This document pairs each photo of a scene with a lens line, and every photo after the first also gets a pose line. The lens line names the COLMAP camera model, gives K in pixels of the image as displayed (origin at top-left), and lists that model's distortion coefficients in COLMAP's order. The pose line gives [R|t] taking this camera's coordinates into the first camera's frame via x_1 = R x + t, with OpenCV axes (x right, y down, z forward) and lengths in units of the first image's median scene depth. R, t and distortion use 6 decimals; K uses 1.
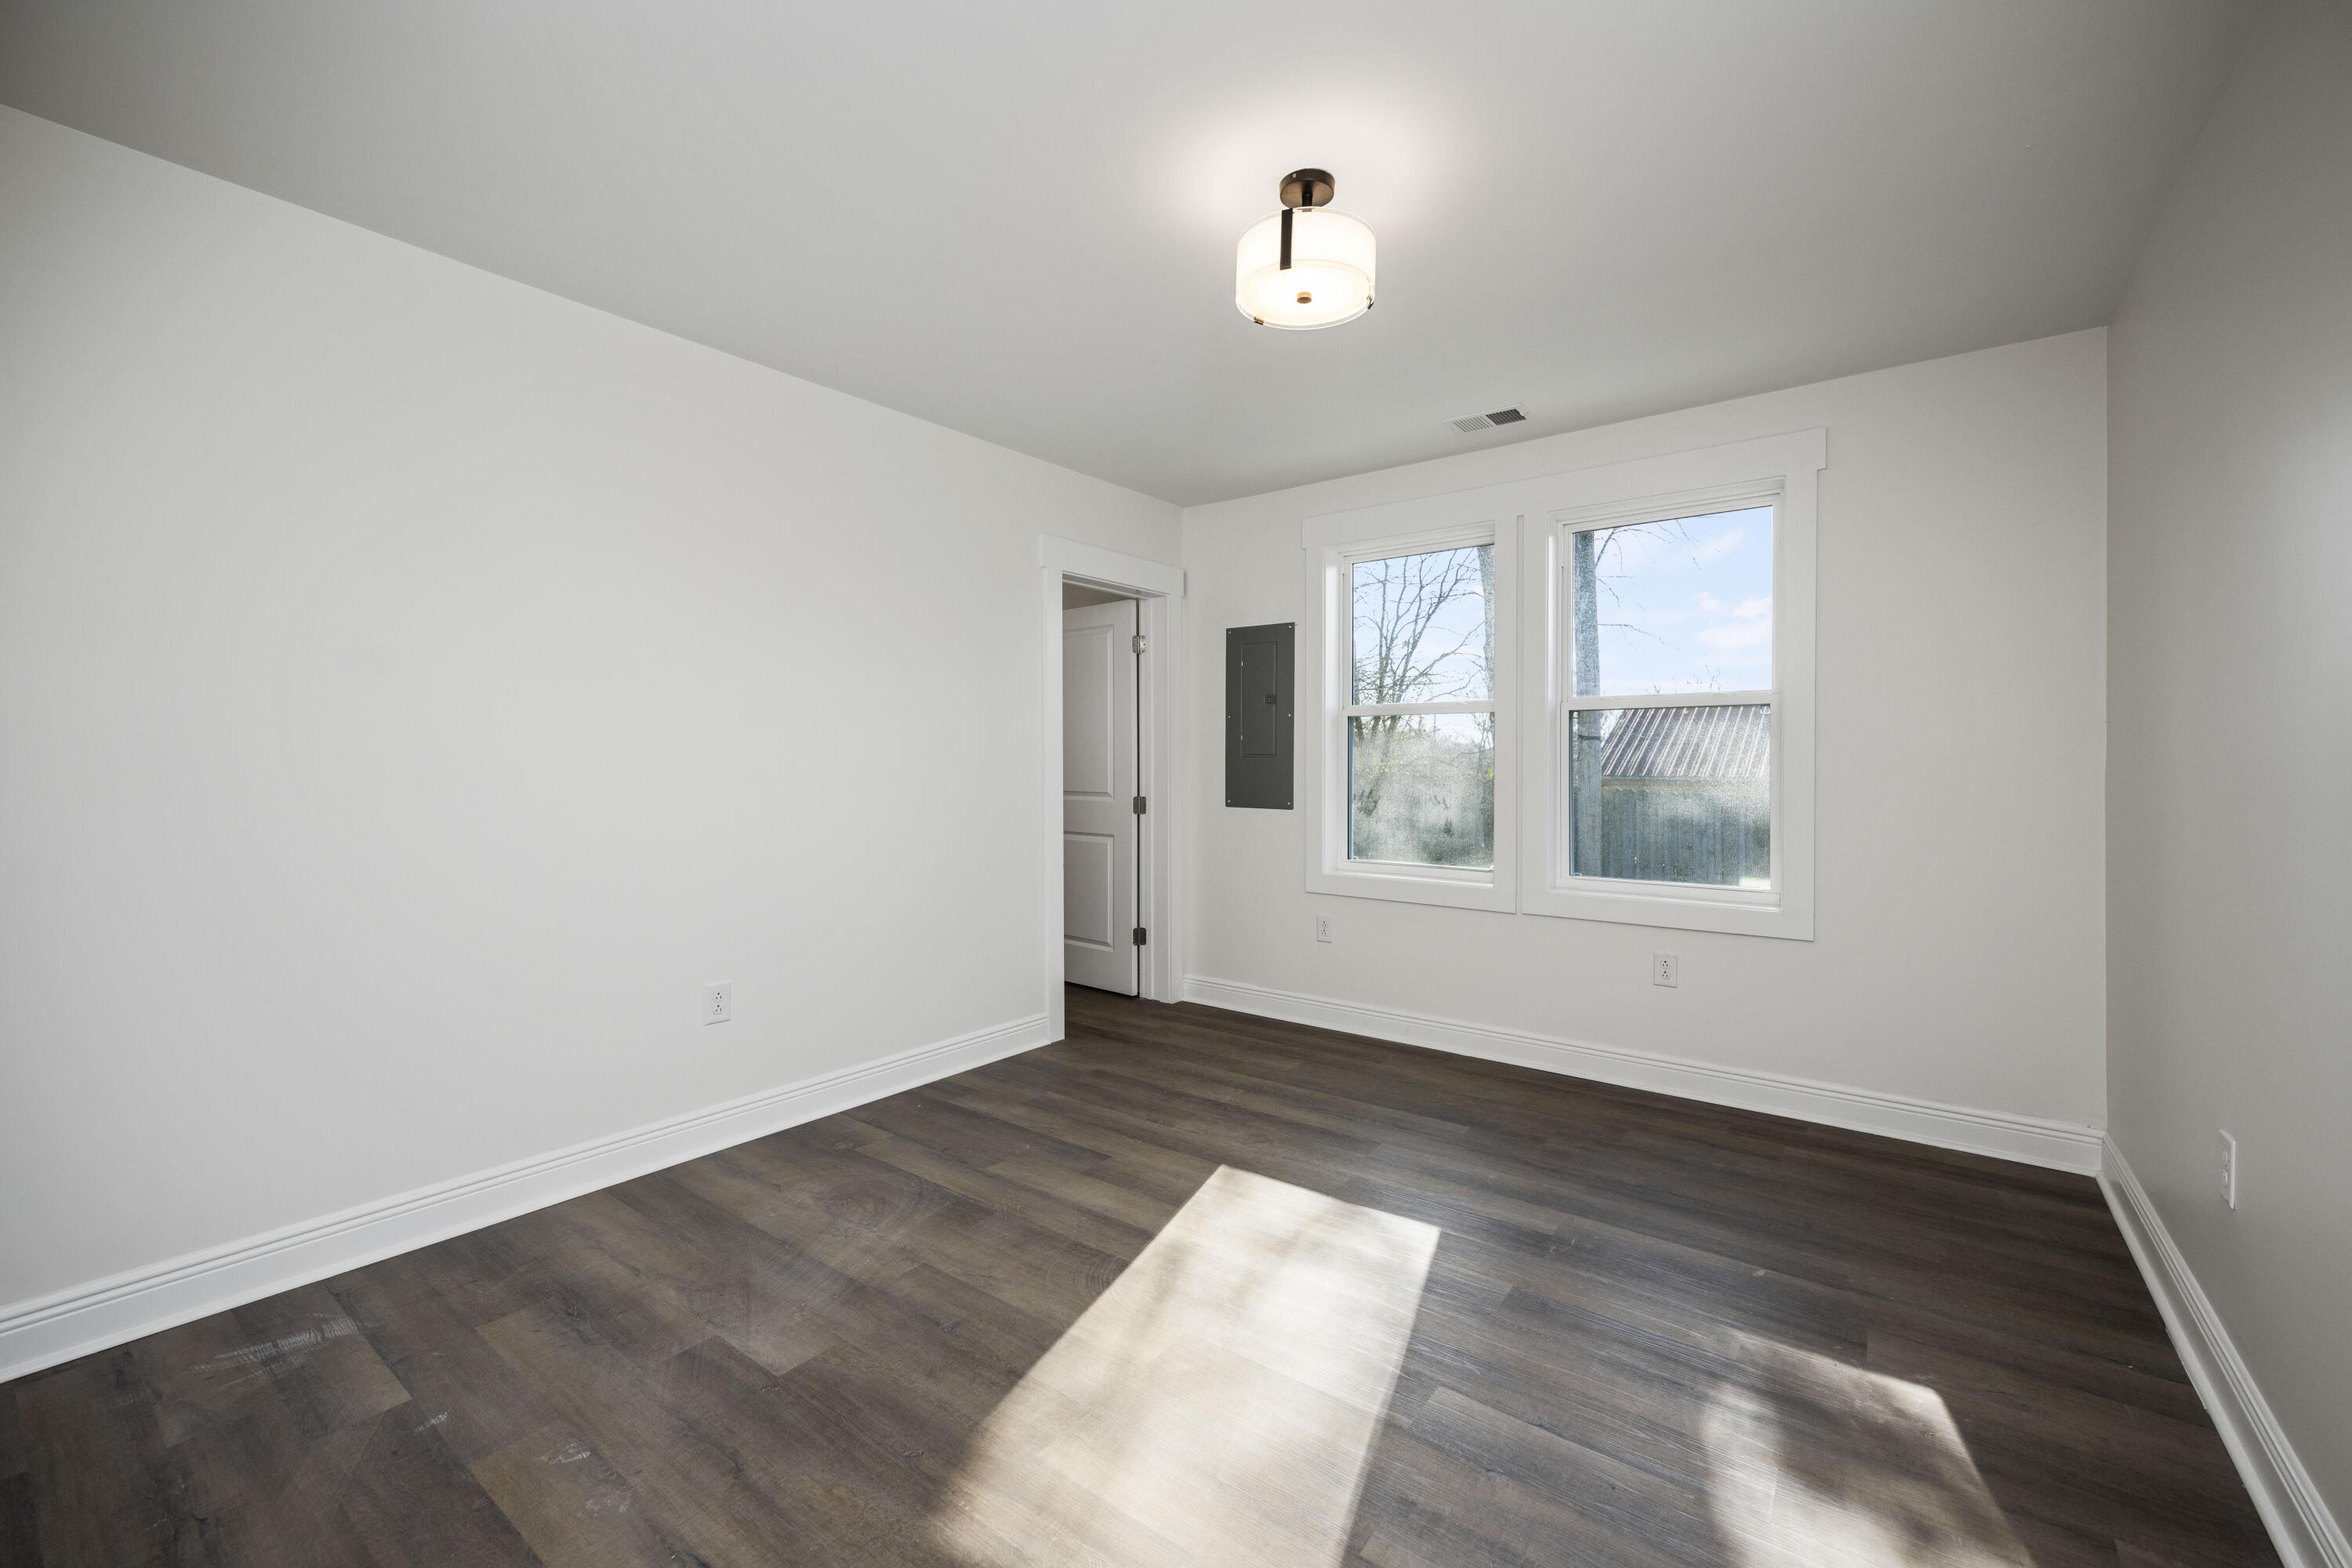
lens RADIAL K [[951.6, 0, 1176.0], [0, 951.6, 784.0], [0, 0, 1]] dist [-0.000369, -0.000045]
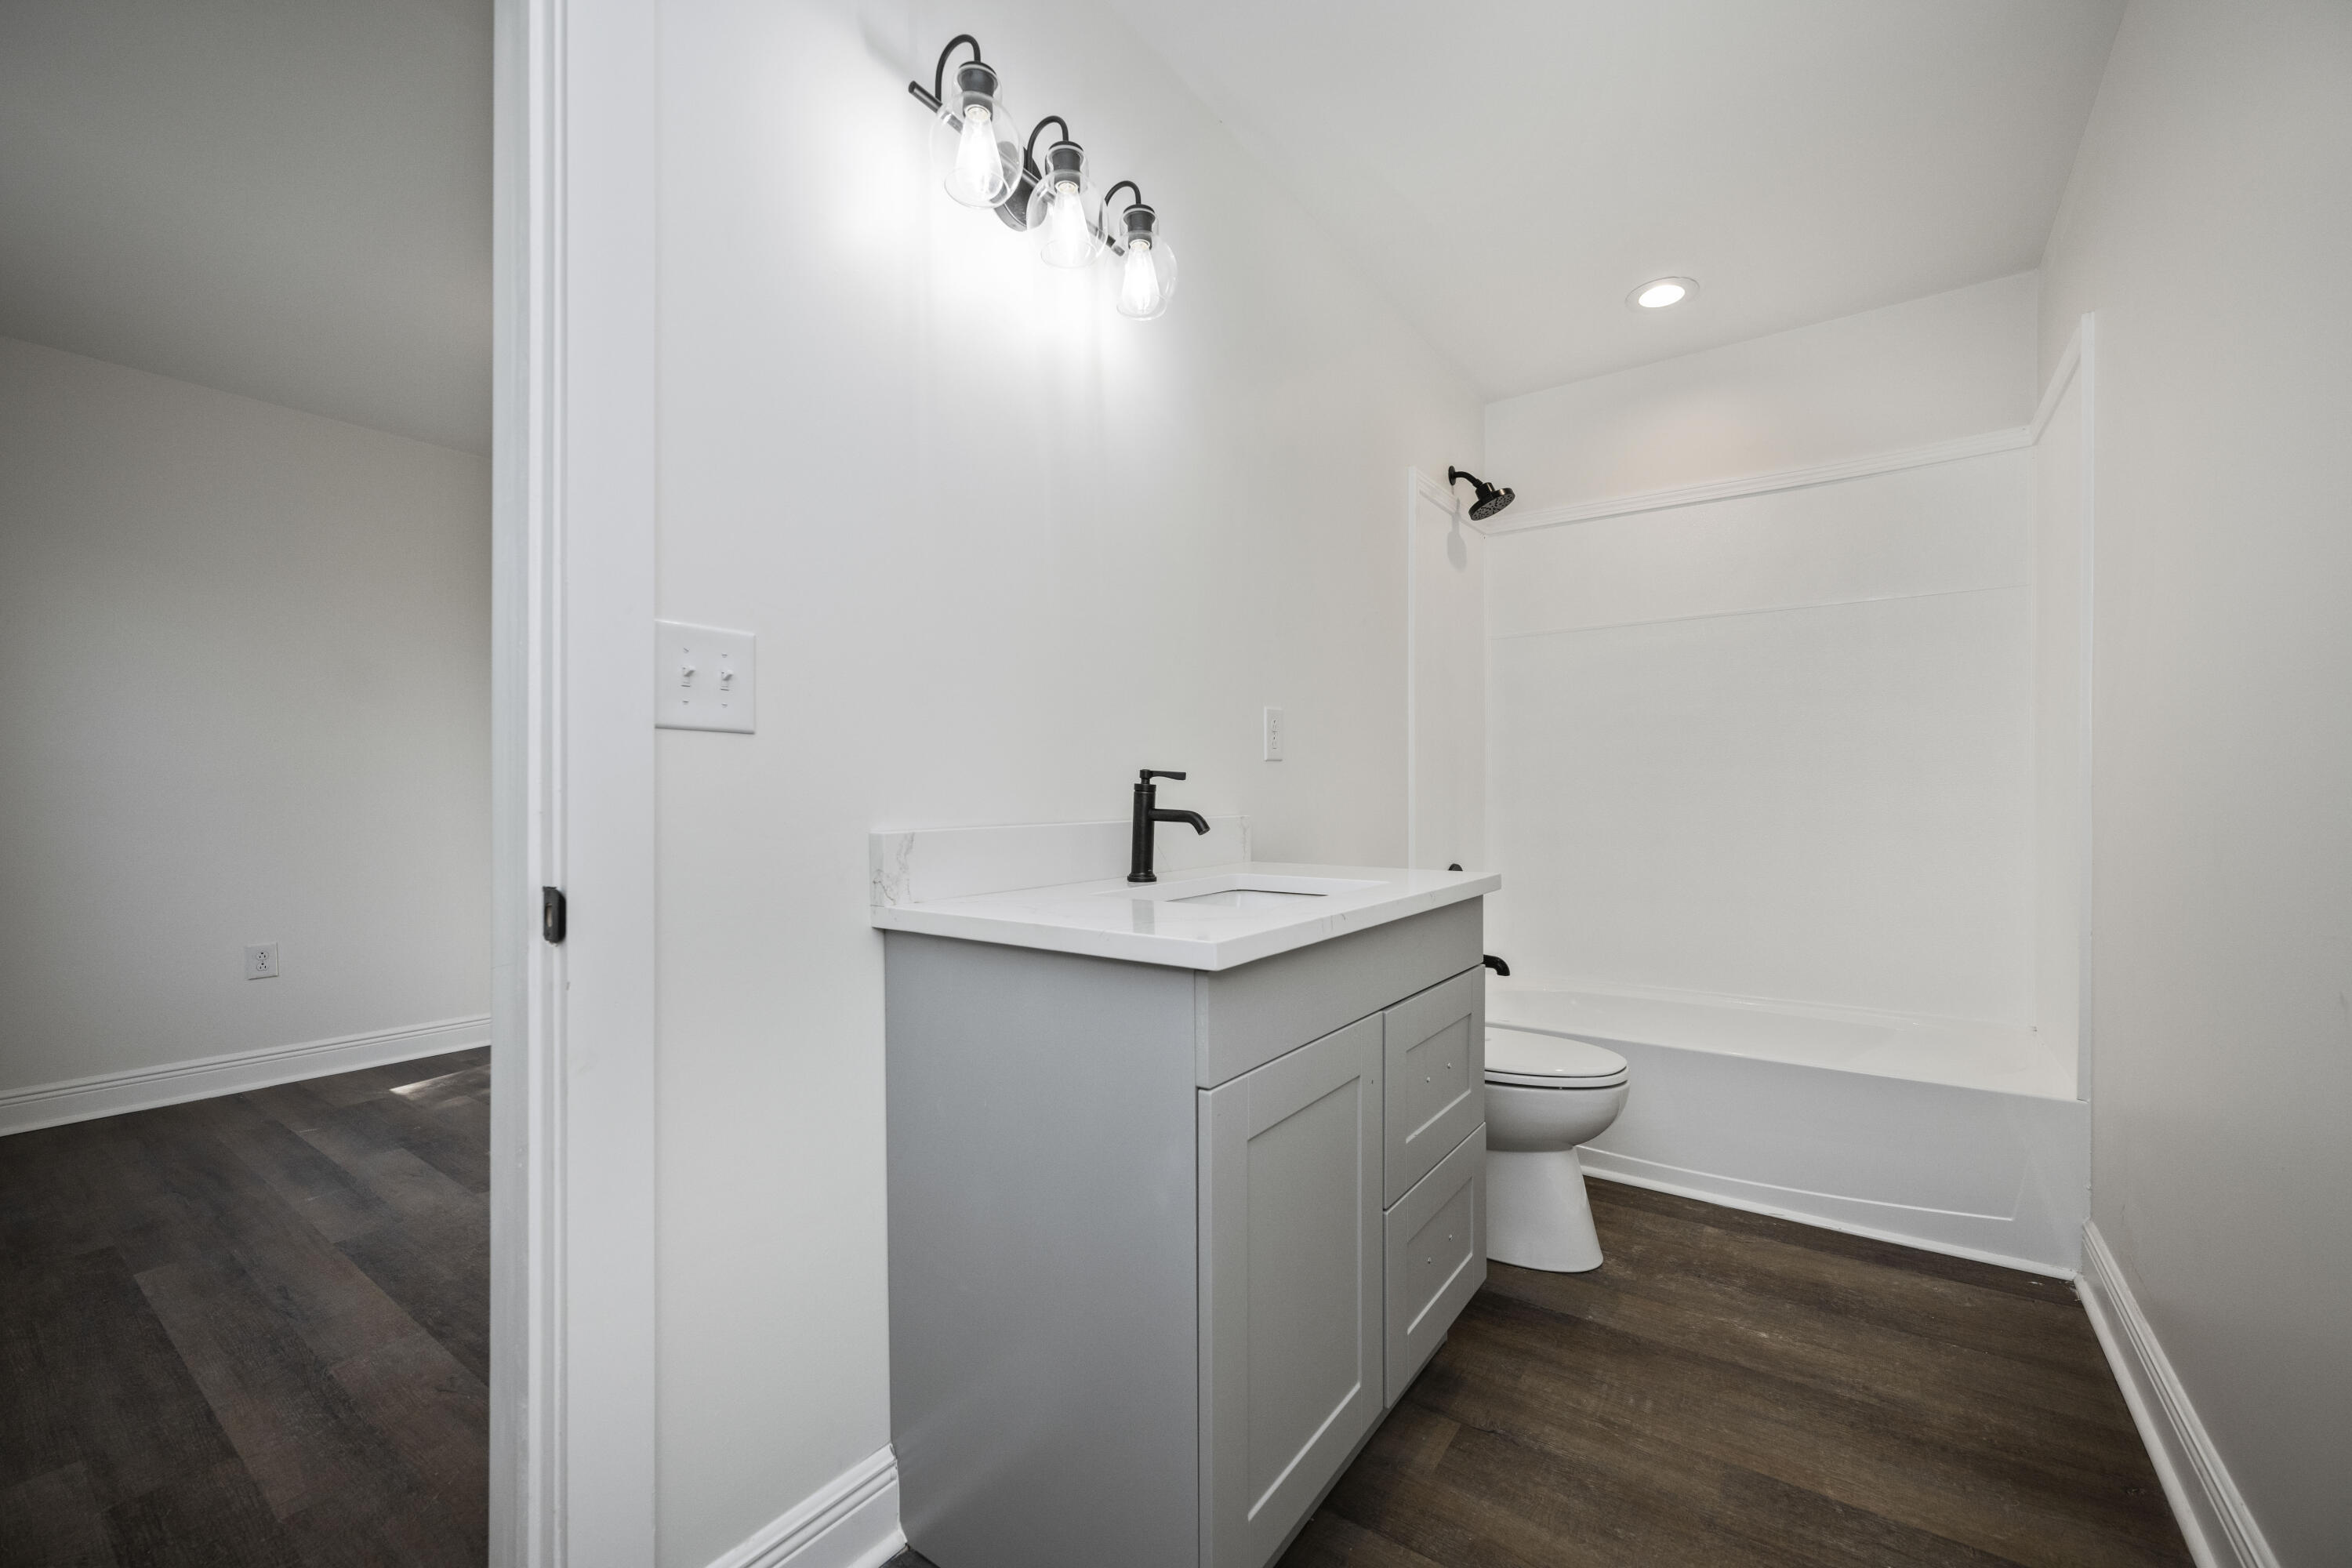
lens RADIAL K [[951.6, 0, 1176.0], [0, 951.6, 784.0], [0, 0, 1]] dist [-0.000369, -0.000045]
pose [[-0.999702, 0.002065, -0.024315, -0.433804], [0.001744, 0.999911, 0.013206, 0.008699], [0.024340, 0.013160, -0.999617, 1.790371]]
